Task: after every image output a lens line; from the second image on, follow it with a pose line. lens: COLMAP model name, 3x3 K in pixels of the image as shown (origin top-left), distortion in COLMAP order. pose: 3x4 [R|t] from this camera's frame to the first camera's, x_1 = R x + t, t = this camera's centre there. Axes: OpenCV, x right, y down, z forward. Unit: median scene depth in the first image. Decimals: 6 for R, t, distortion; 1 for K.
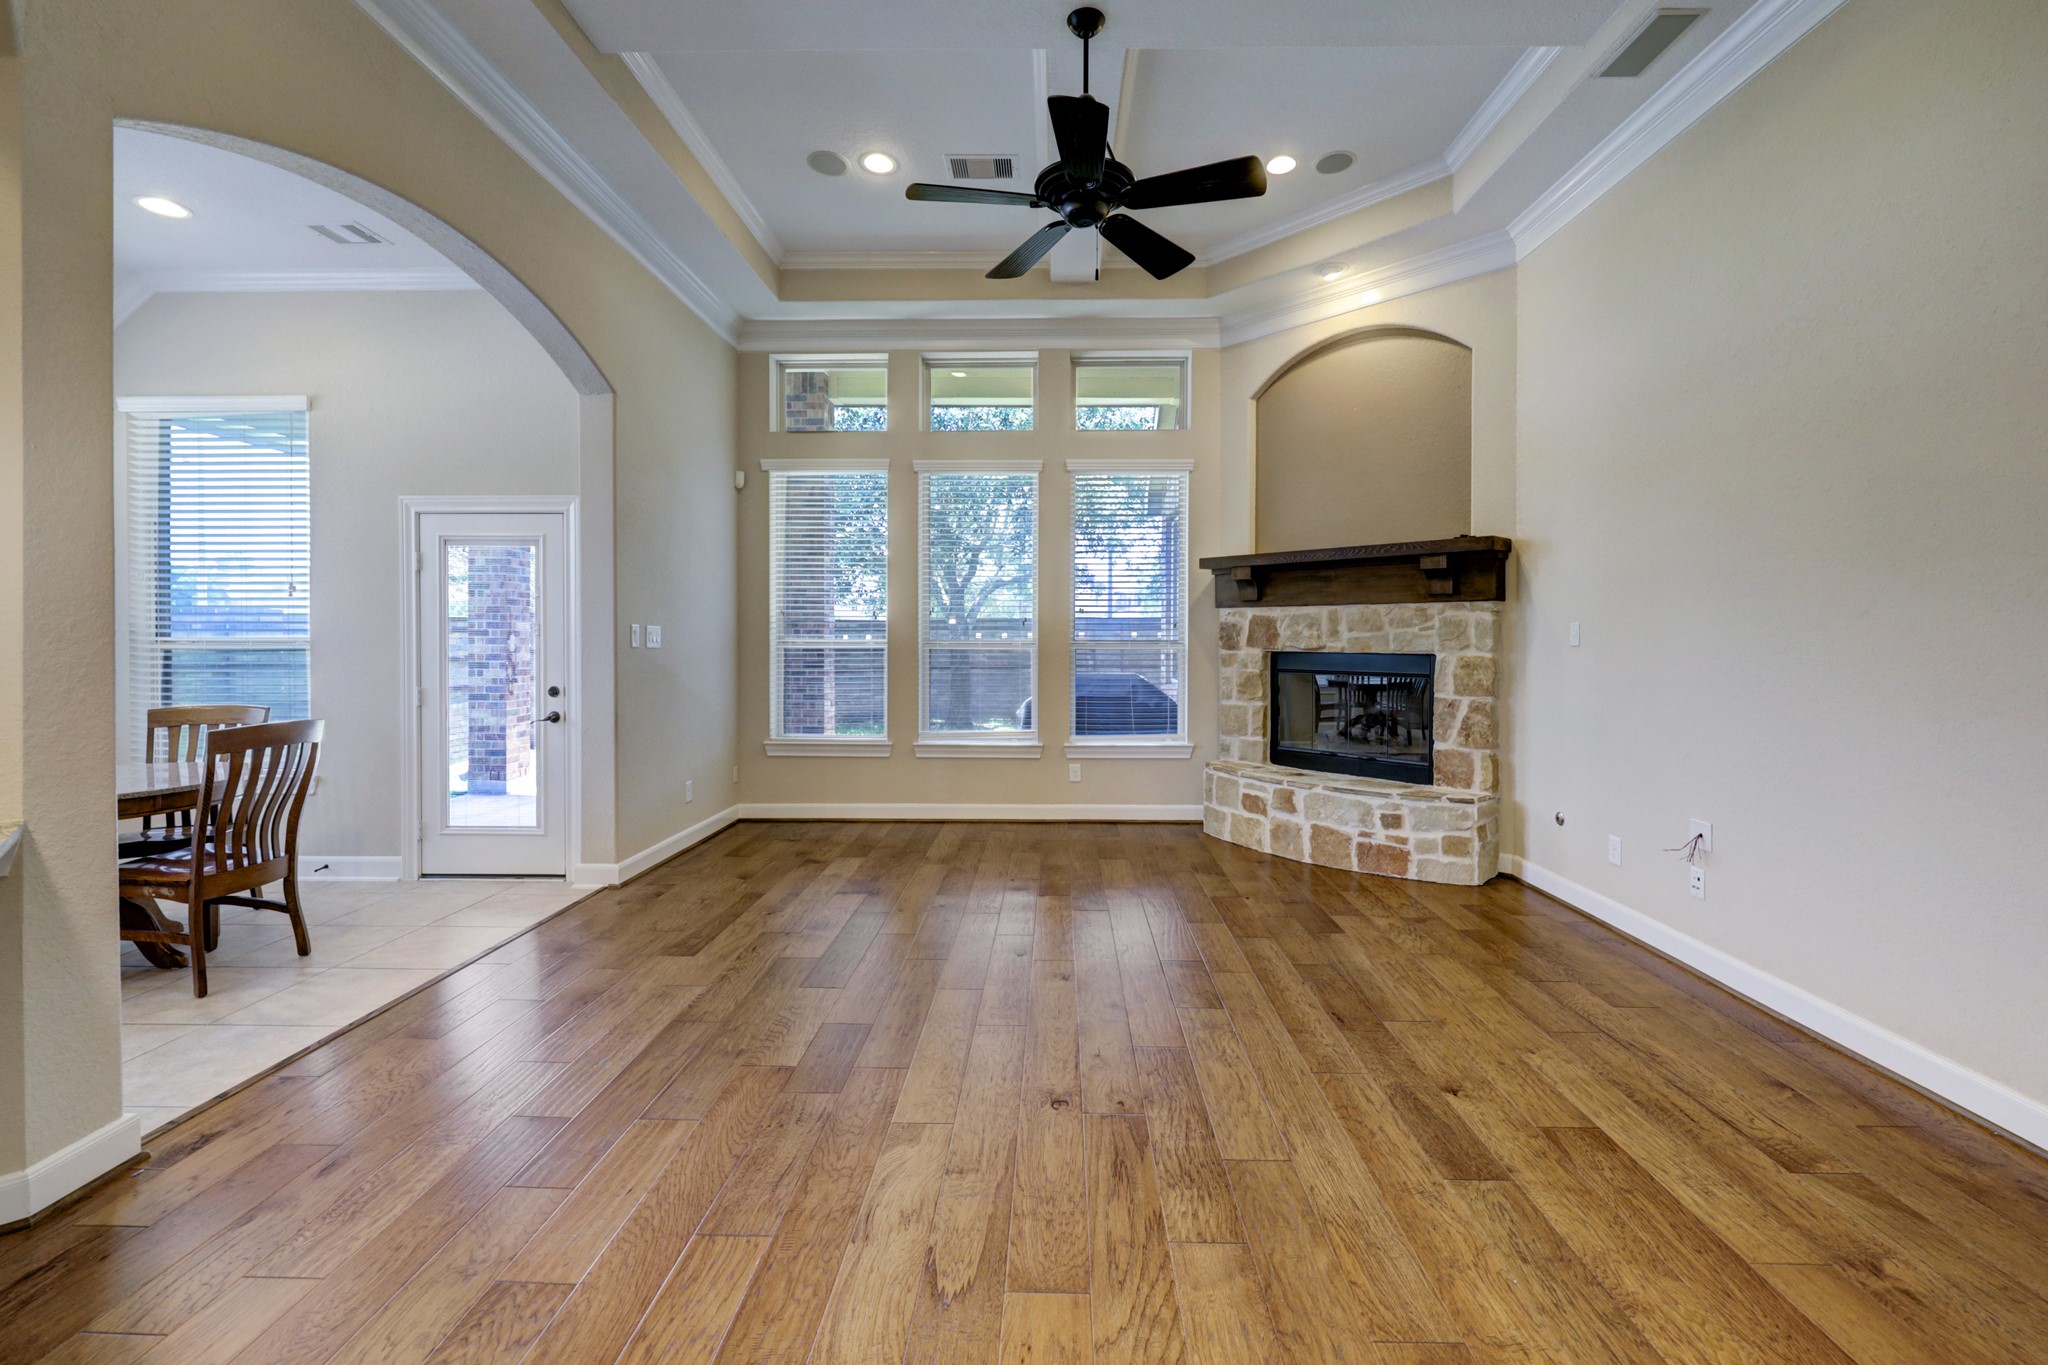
lens RADIAL K [[848.4, 0, 1036.5], [0, 848.4, 644.3], [0, 0, 1]] dist [-0.000800, 0.000025]
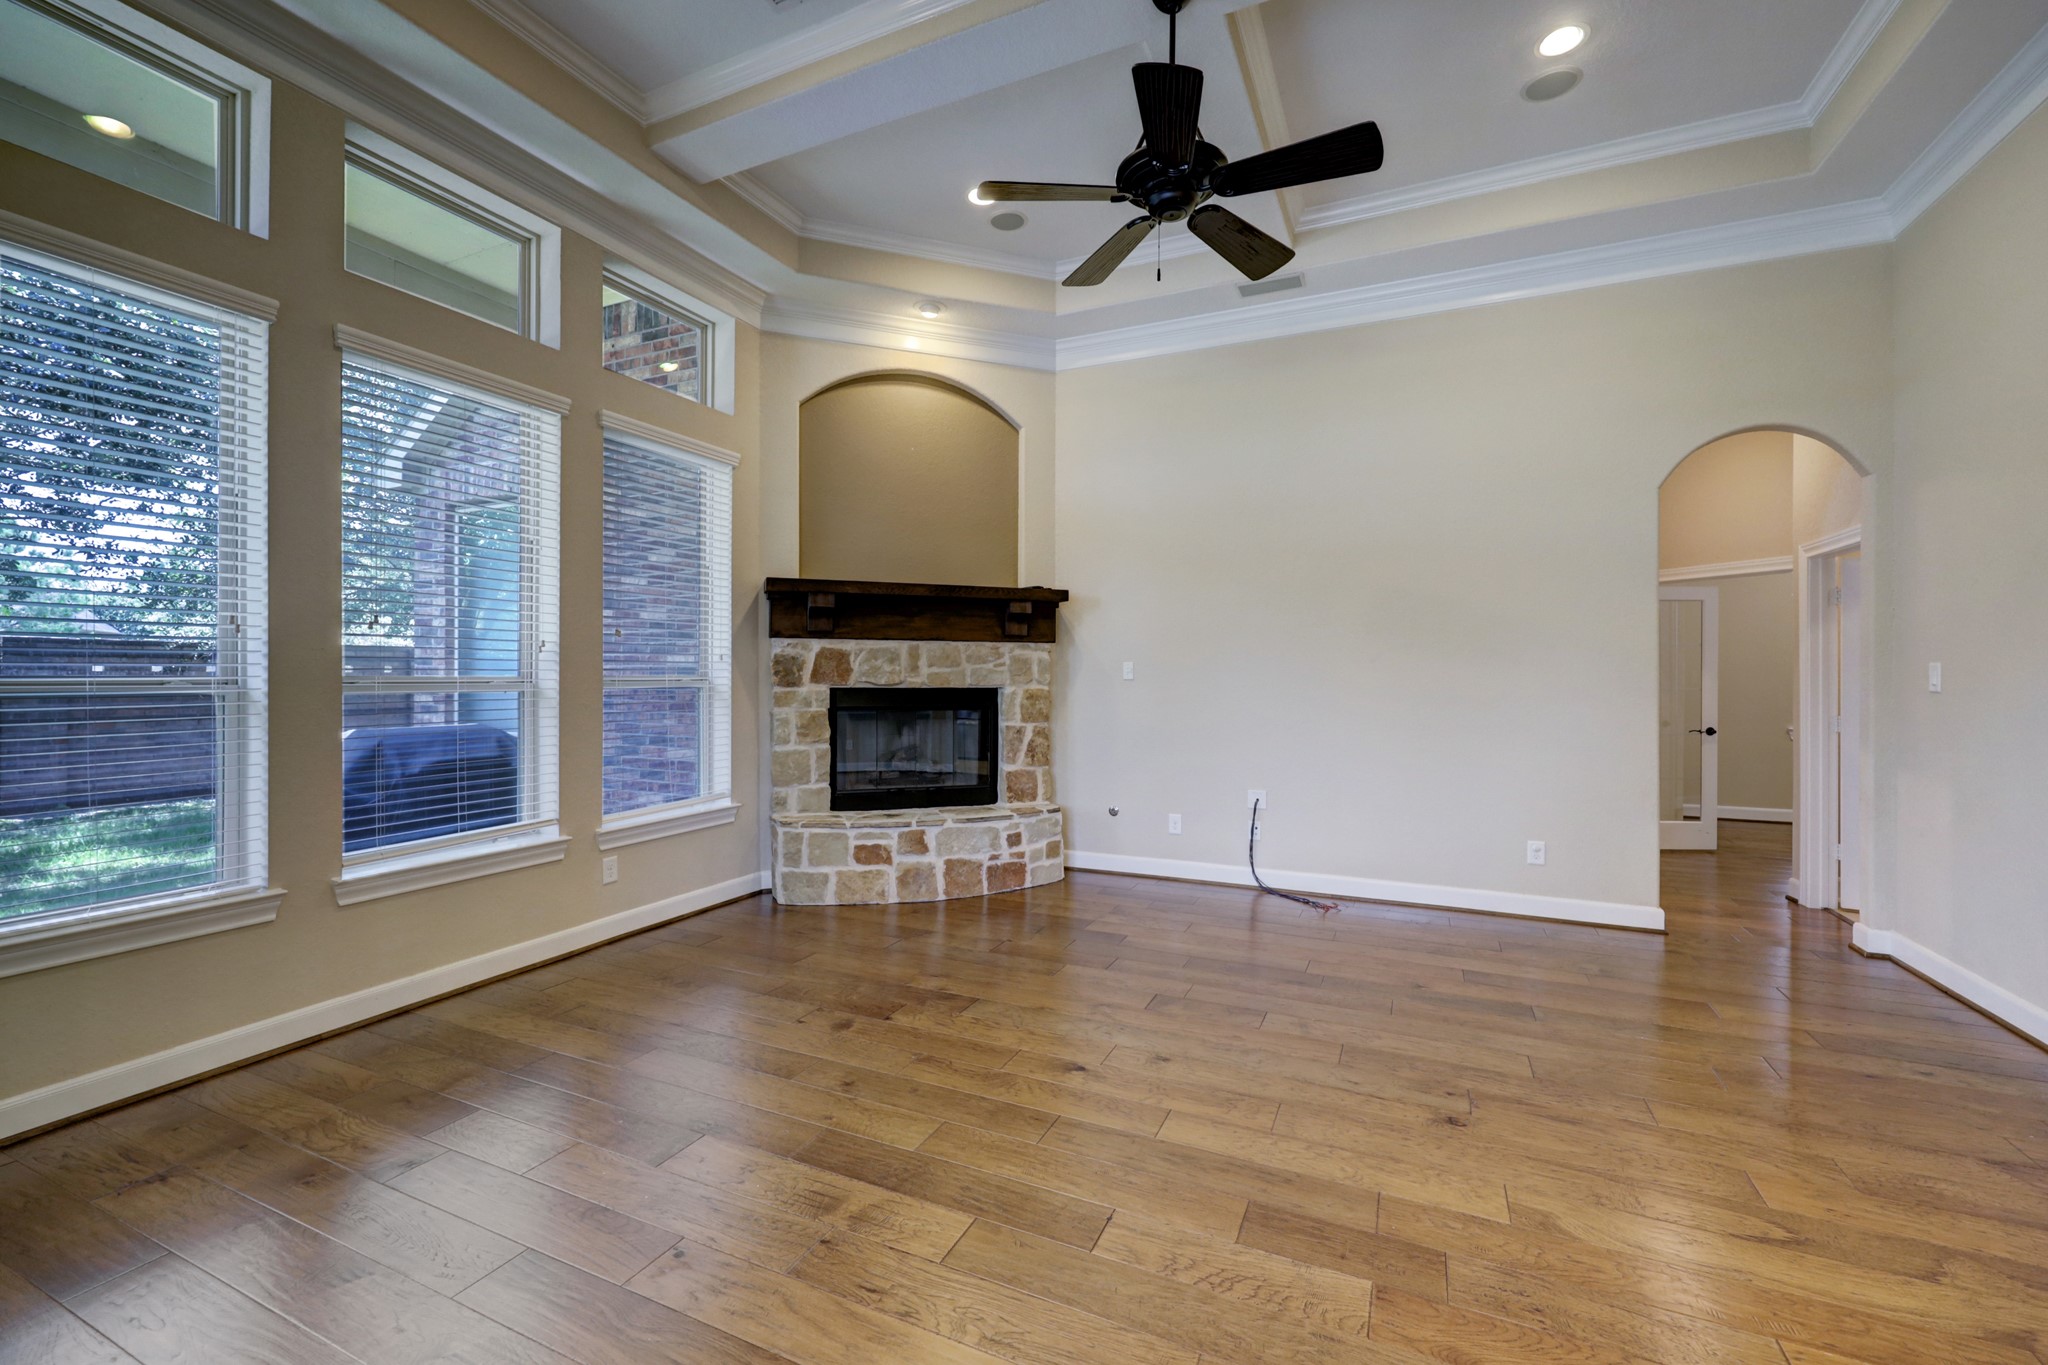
lens RADIAL K [[841.6, 0, 1028.6], [0, 841.6, 676.7], [0, 0, 1]] dist [-0.001493, 0.000075]
pose [[0.400438, -0.001613, 0.916322, -0.548983], [0.006115, 0.999981, -0.000912, -0.001661], [-0.916304, 0.005969, 0.400440, 0.520431]]
